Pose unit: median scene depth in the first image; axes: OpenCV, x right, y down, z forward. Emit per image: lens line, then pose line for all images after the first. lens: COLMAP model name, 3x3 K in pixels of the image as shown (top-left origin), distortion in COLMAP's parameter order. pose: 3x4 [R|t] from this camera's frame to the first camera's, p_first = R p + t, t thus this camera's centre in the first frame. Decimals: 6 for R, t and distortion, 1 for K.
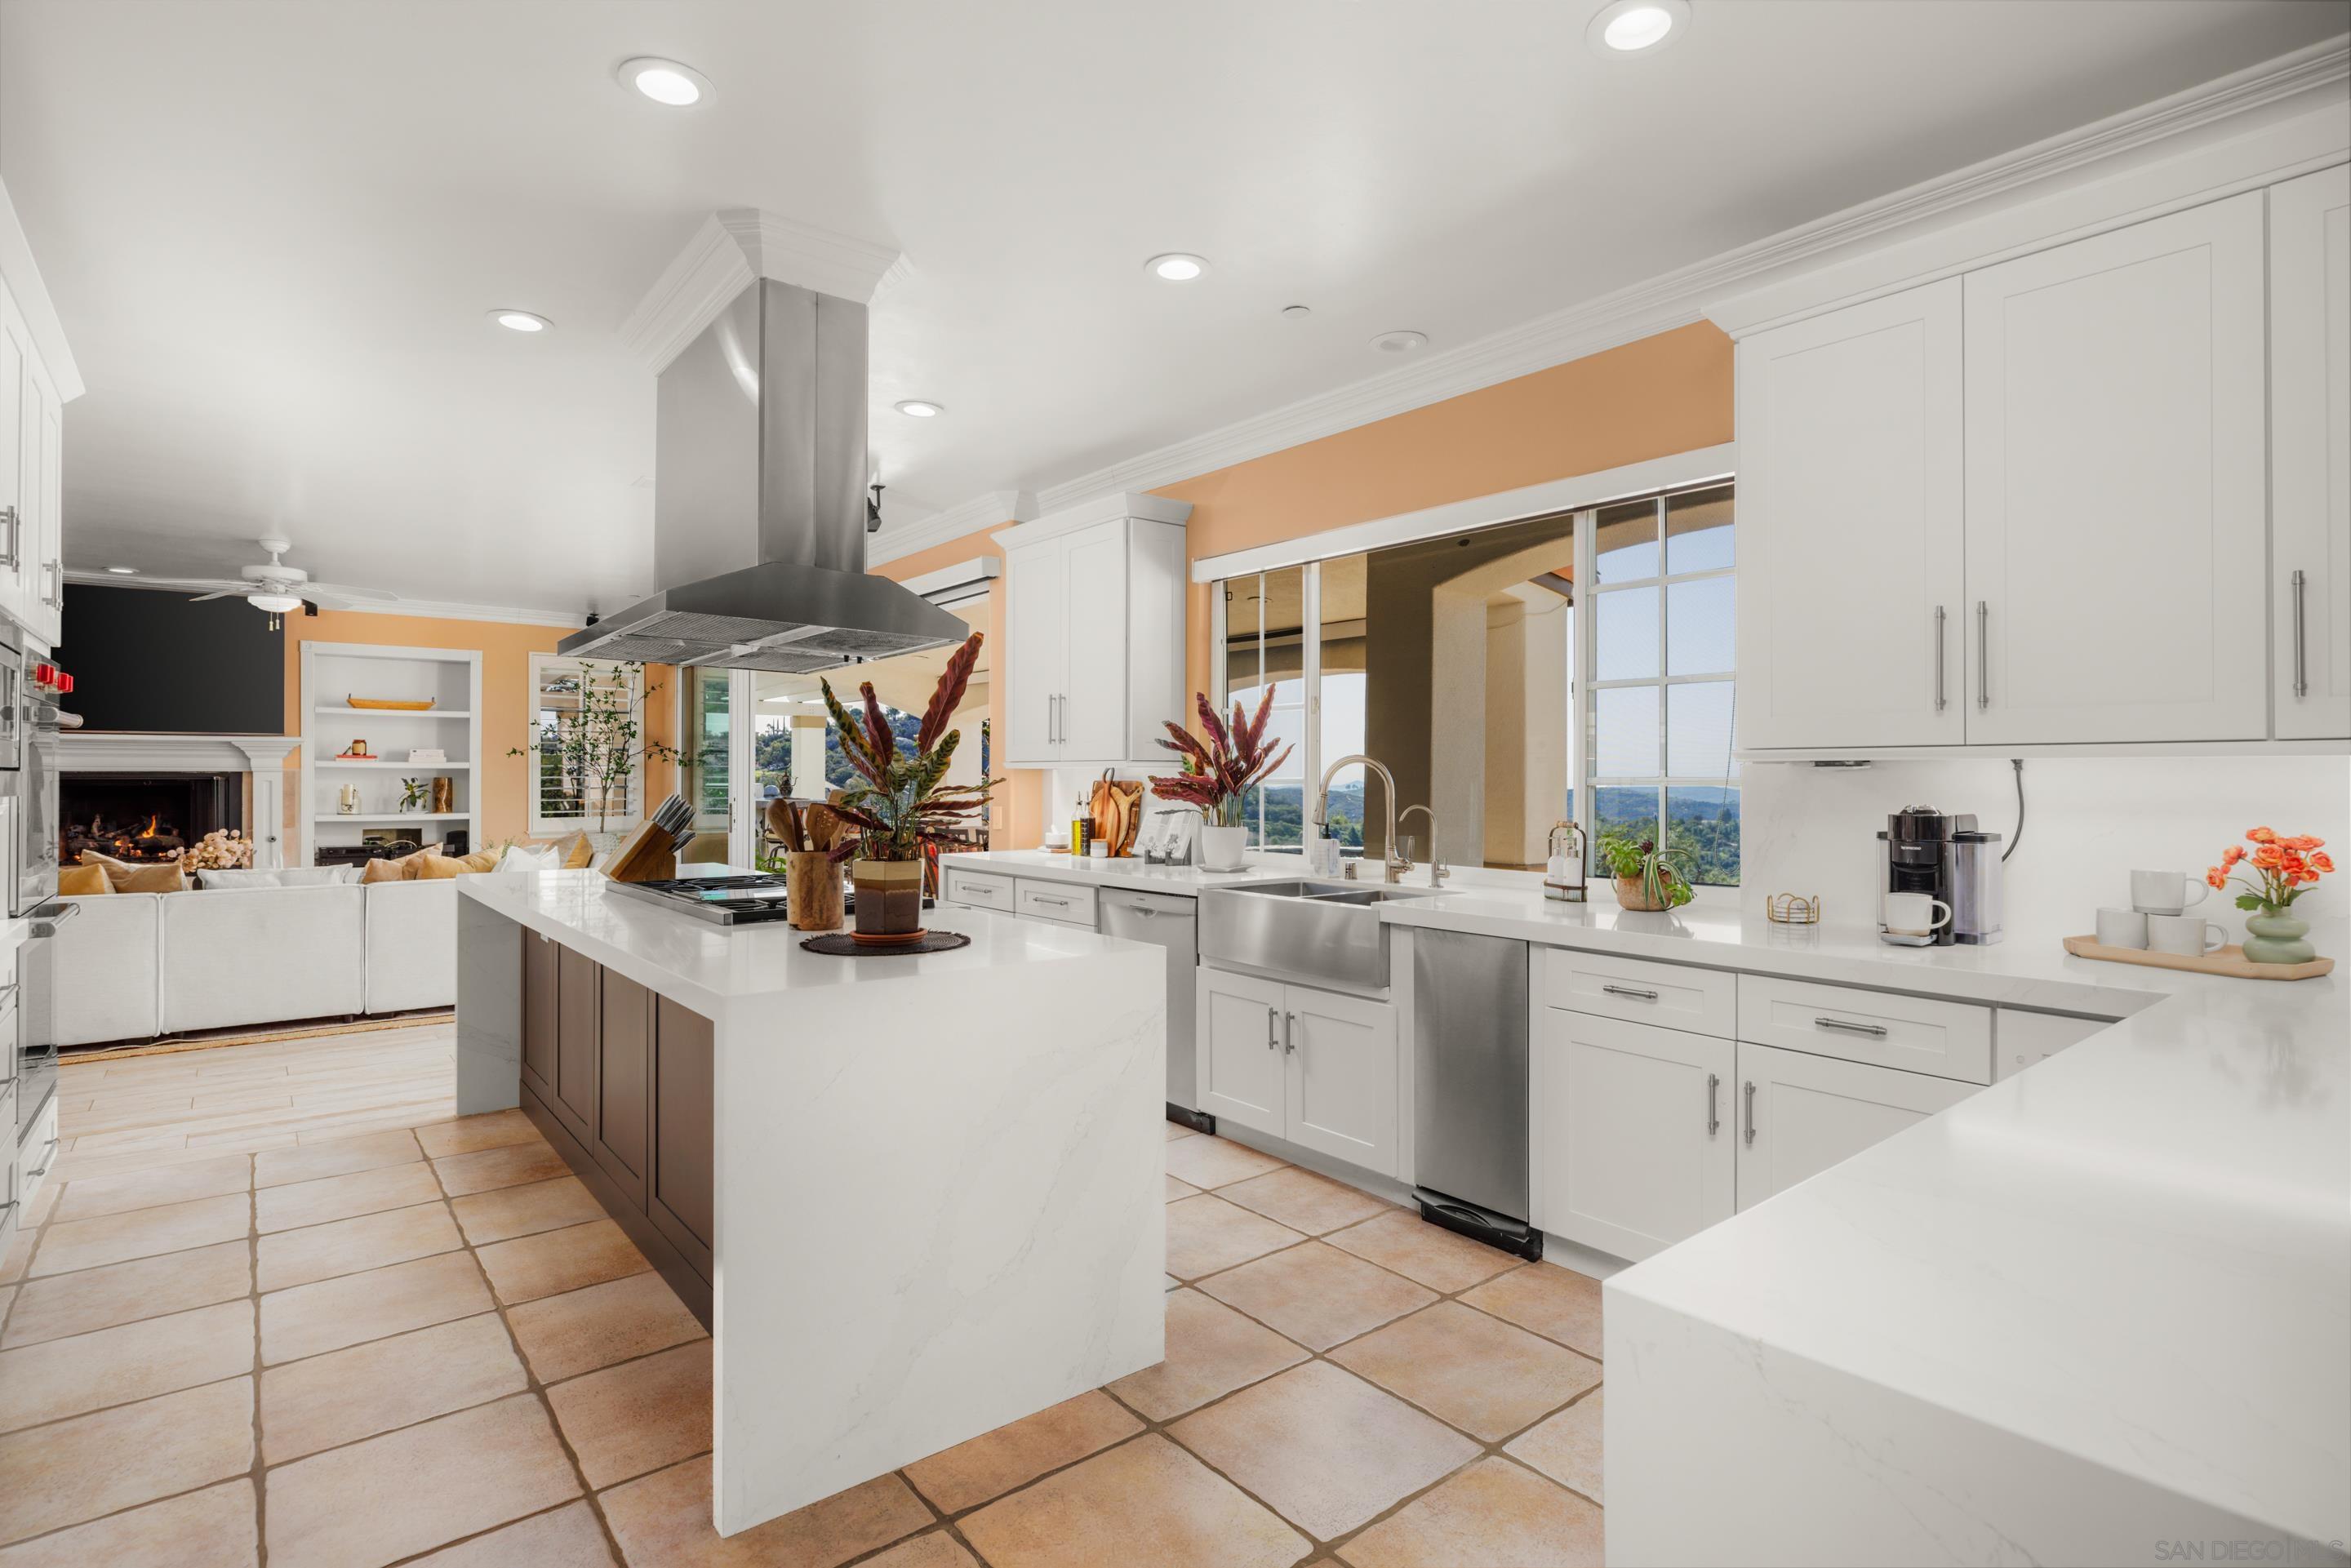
lens RADIAL K [[1148.1, 0, 1166.4], [0, 1148.1, 782.0], [0, 0, 1]] dist [-0.000371, -0.001174]
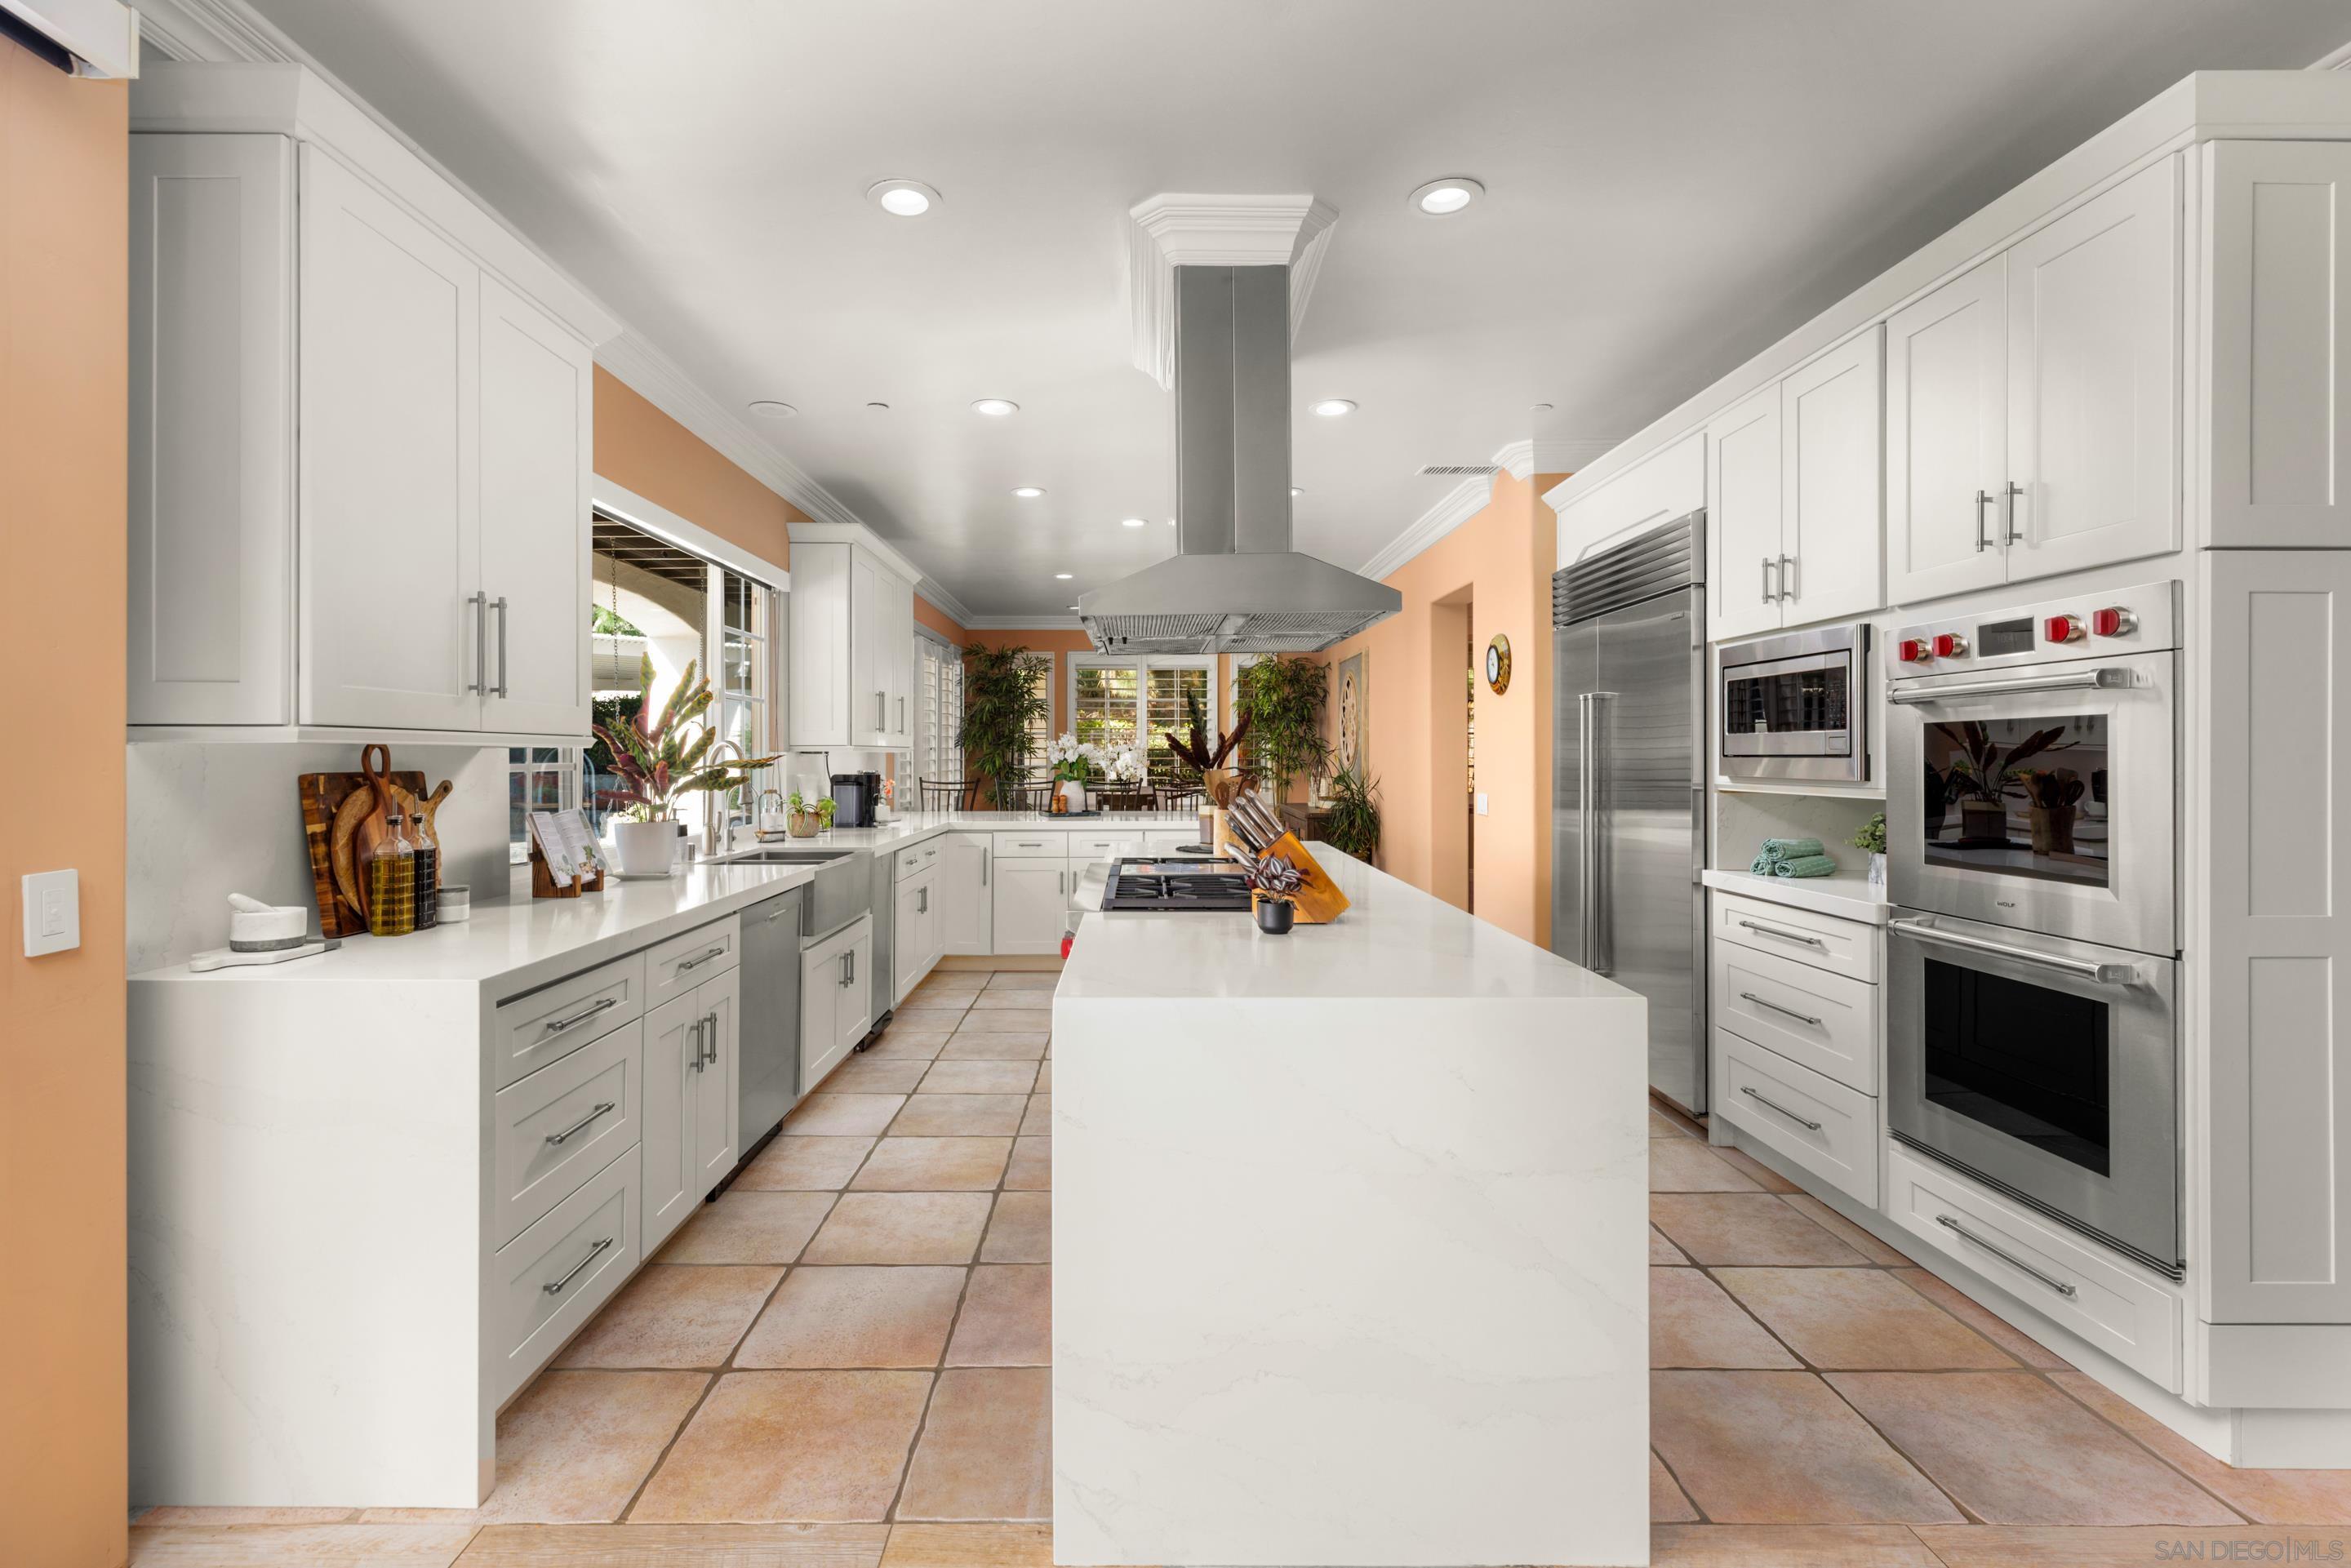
lens RADIAL K [[1071.6, 0, 1137.1], [0, 1071.6, 754.7], [0, 0, 1]] dist [0.004066, -0.000613]
pose [[-0.779582, 0.000925, 0.626300, -0.362051], [0.003067, 0.999993, 0.002341, -0.005079], [-0.626293, 0.003746, -0.779579, 0.718168]]
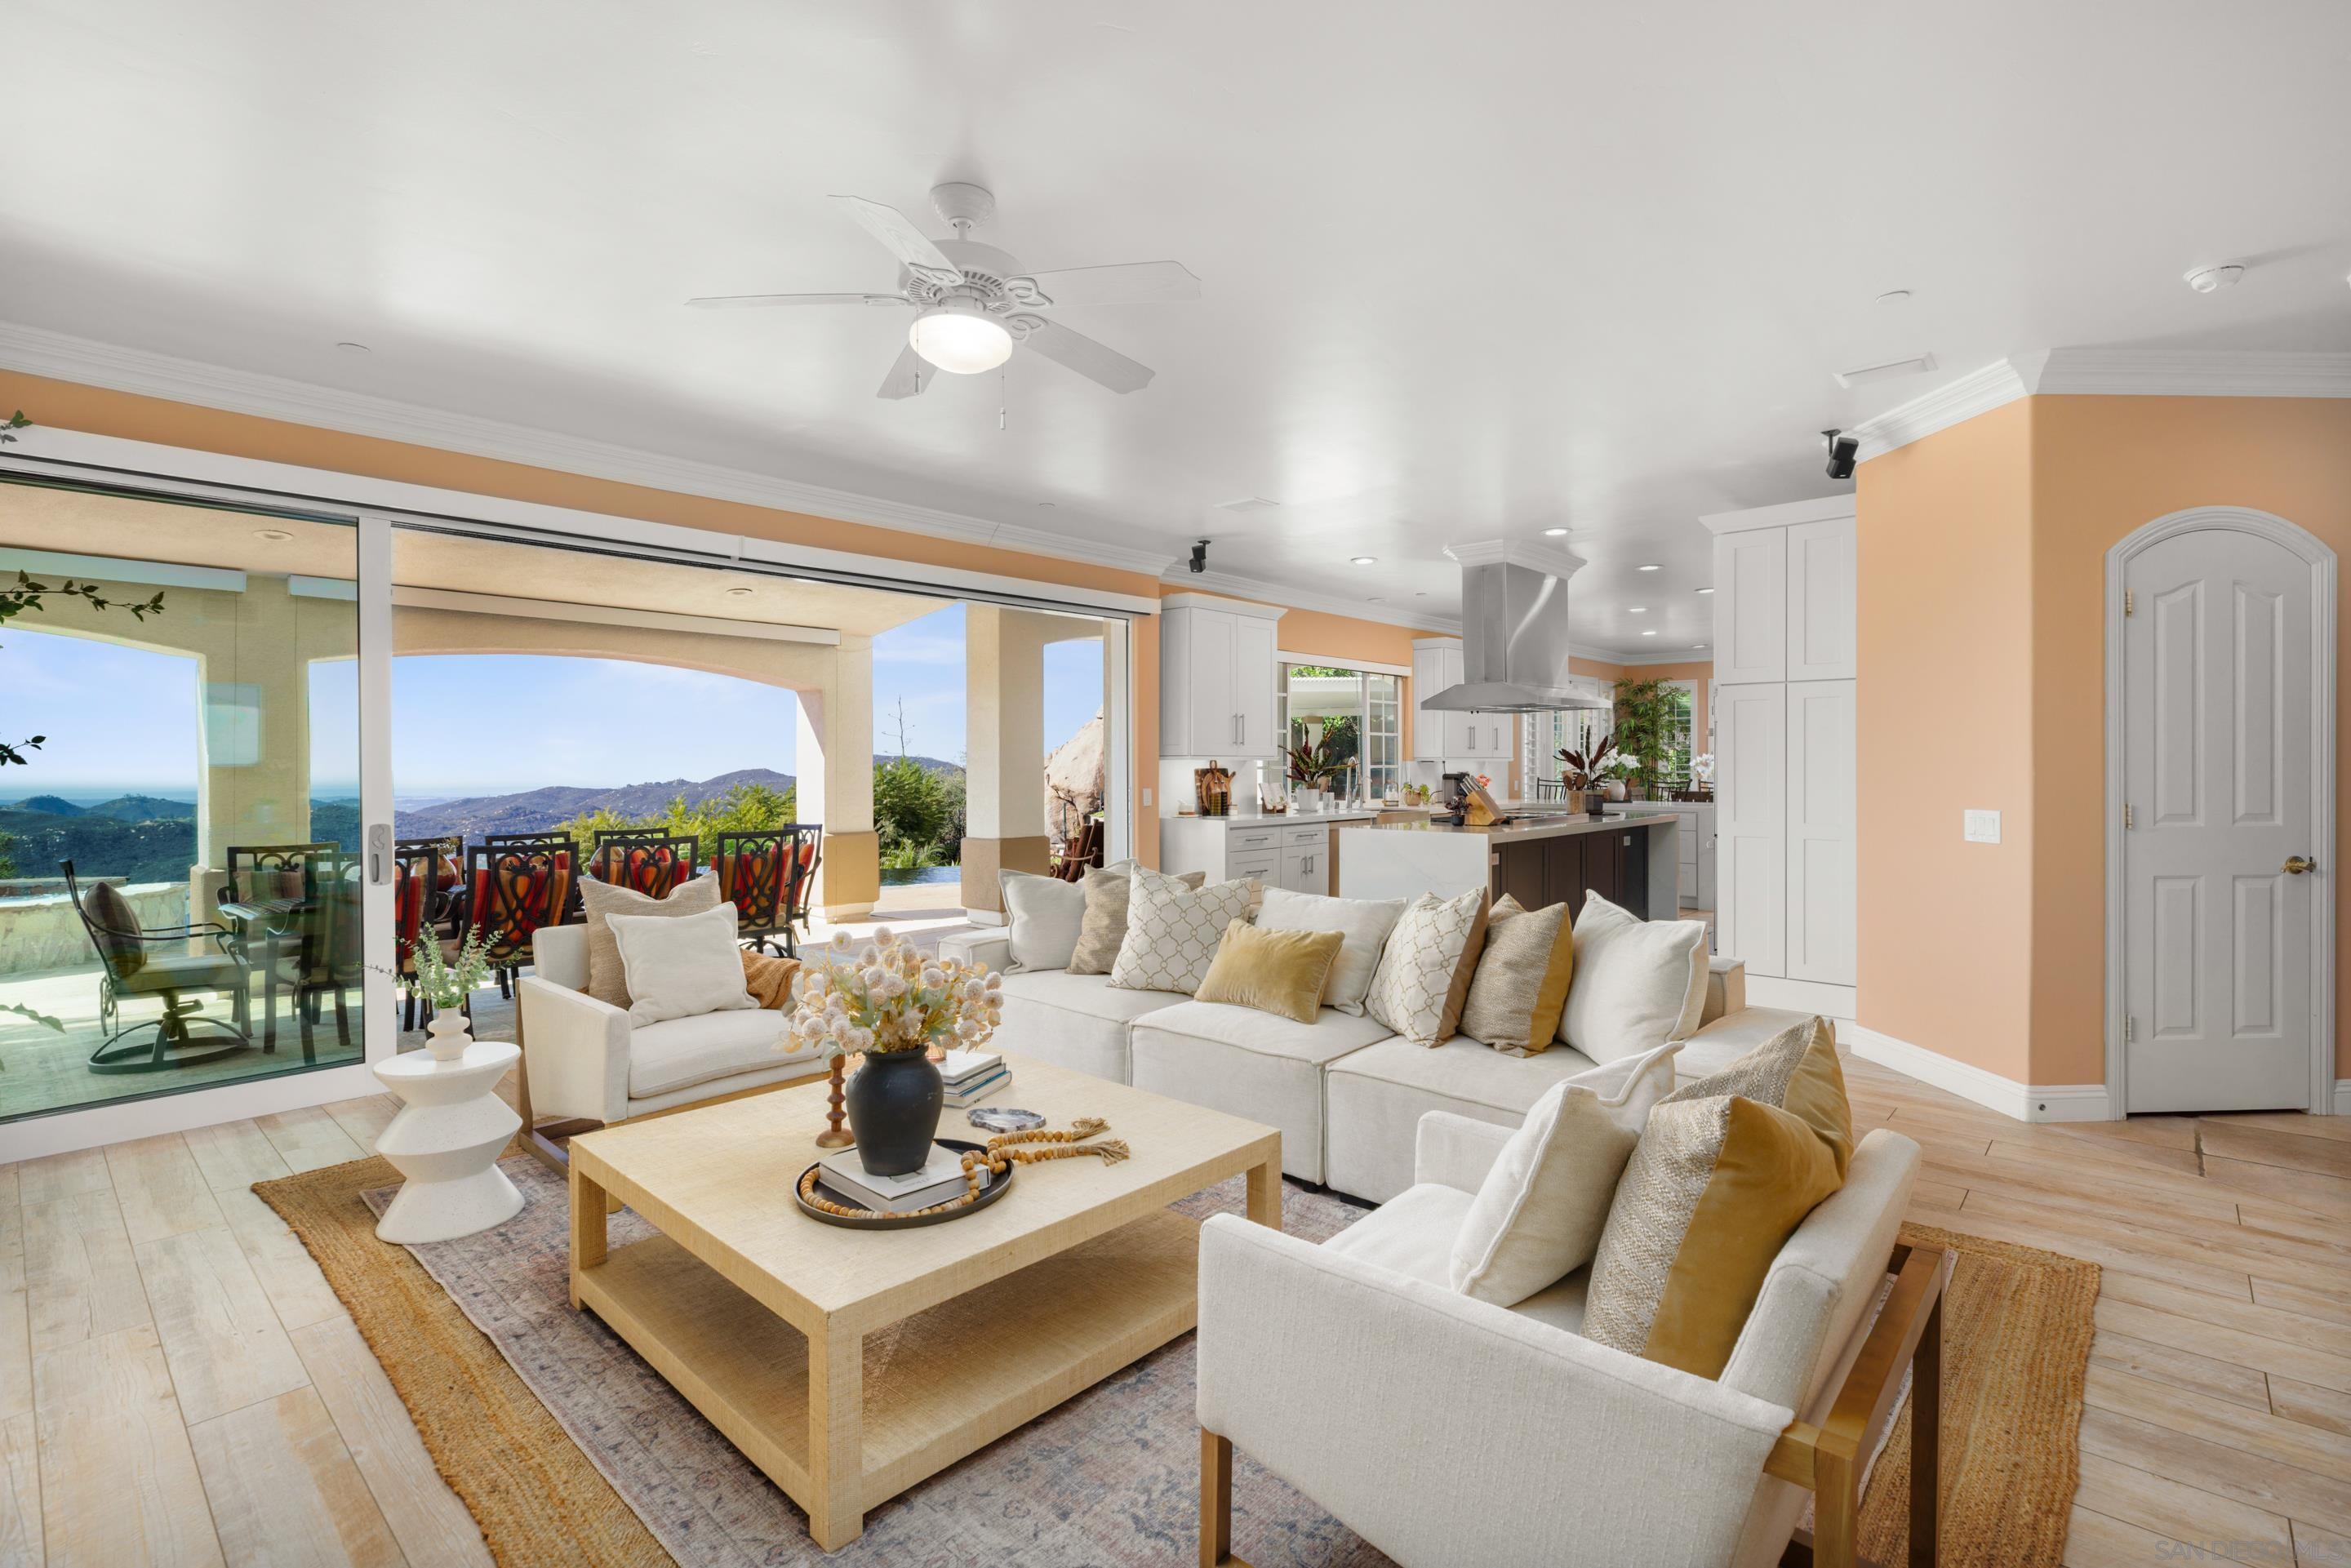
lens RADIAL K [[1082.7, 0, 1170.8], [0, 1082.7, 768.3], [0, 0, 1]] dist [-0.000797, 0.000154]
pose [[-0.148721, -0.002521, 0.988876, -0.955581], [0.007373, 0.999966, 0.003658, -0.004425], [-0.988852, 0.007835, -0.148698, 0.800341]]
